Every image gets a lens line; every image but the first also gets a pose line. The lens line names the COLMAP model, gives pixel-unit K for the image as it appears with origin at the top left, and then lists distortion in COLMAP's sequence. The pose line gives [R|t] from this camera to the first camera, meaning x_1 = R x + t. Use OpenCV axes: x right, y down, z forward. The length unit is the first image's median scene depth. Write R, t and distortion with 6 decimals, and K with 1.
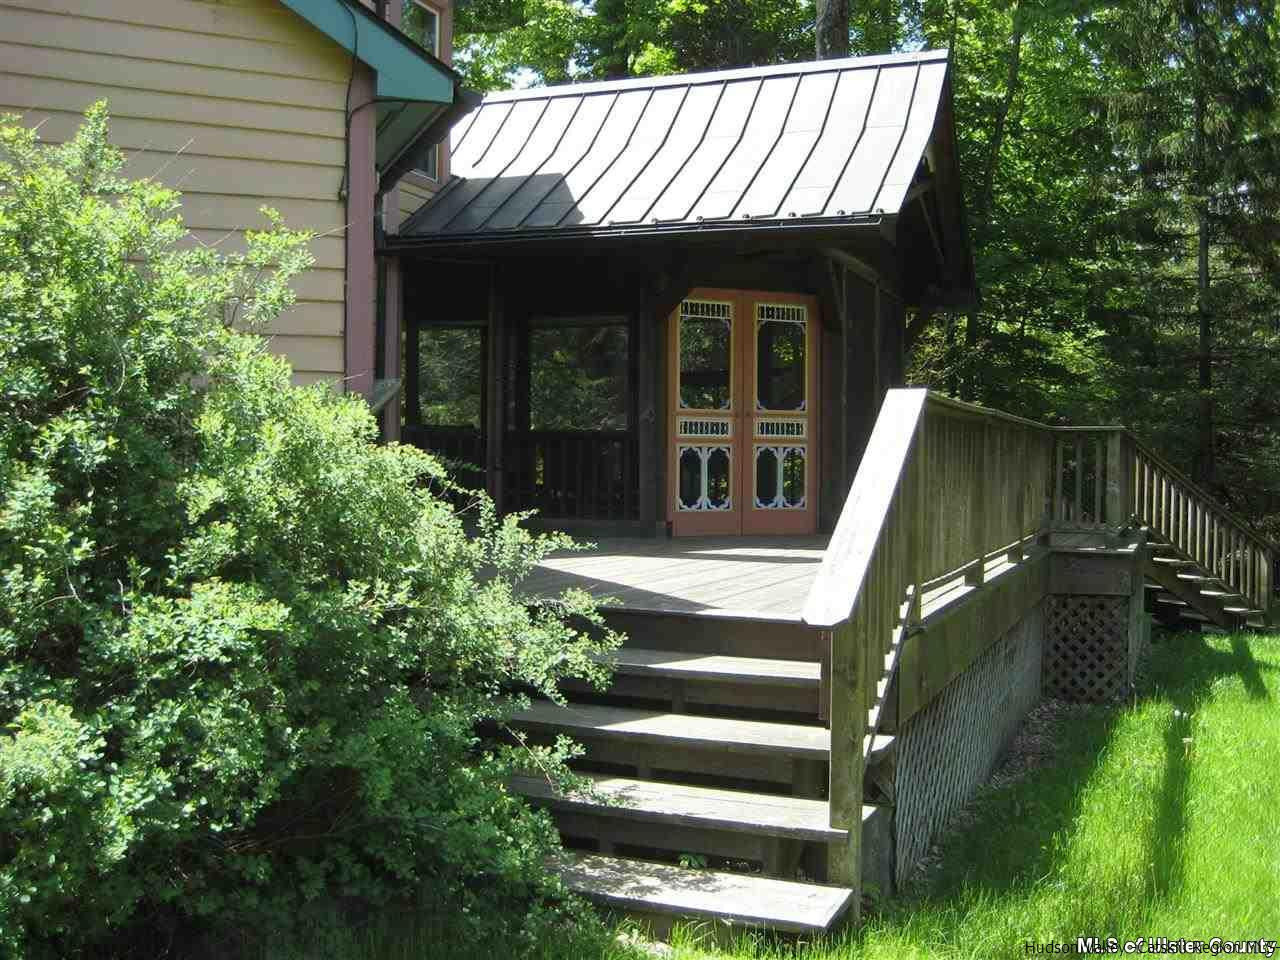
lens RADIAL K [[1337.8, 0, 640.0], [0, 1337.8, 480.0], [0, 0, 1]] dist [-0.155327, 0.216577]
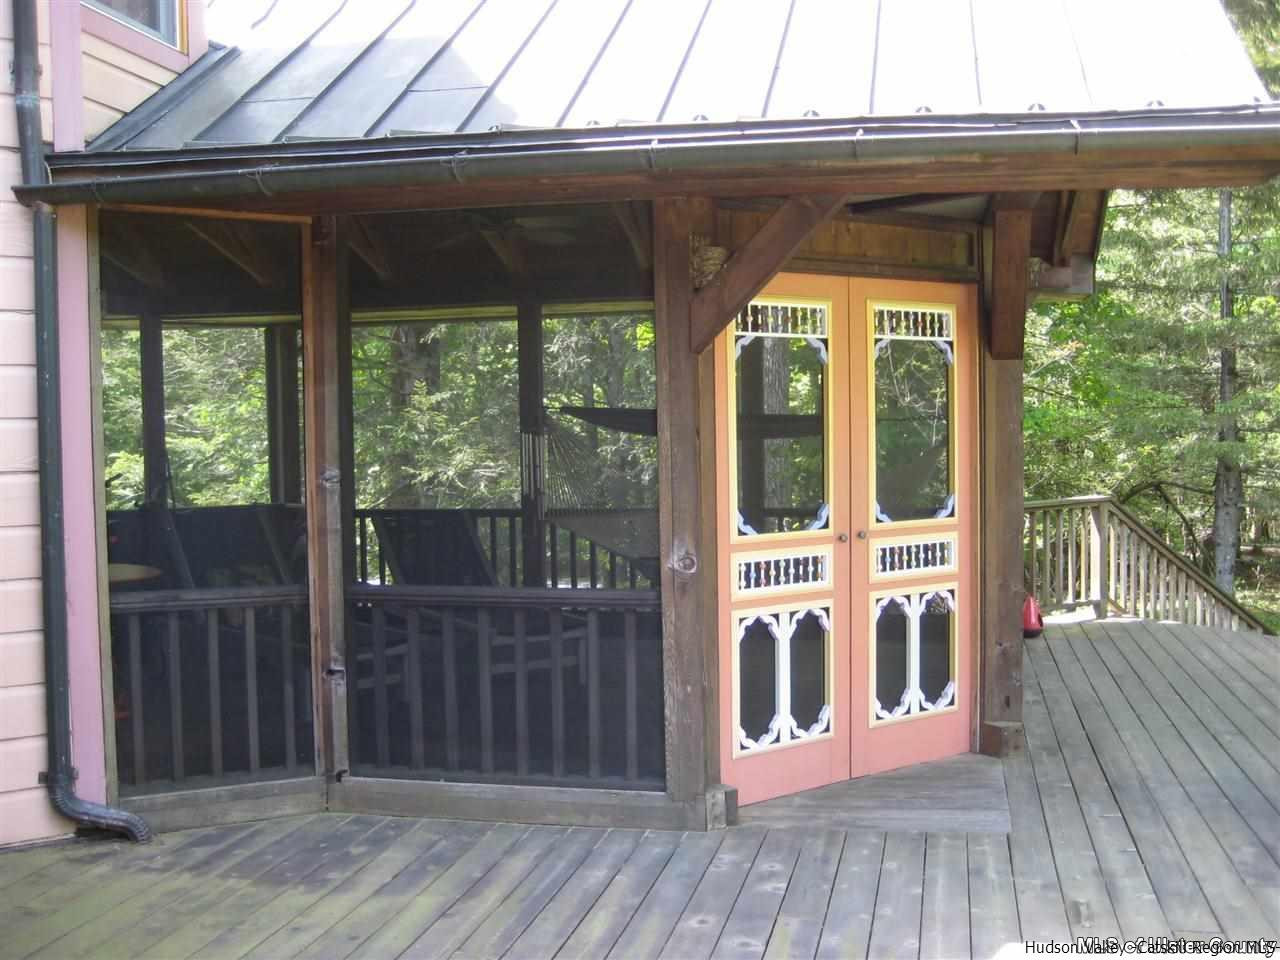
lens RADIAL K [[1337.8, 0, 640.0], [0, 1337.8, 480.0], [0, 0, 1]] dist [-0.155327, 0.216577]
pose [[0.984896, -0.030195, 0.170491, -0.079835], [0.024893, 0.999140, 0.033149, -0.087281], [-0.171346, -0.028404, 0.984801, 0.541001]]
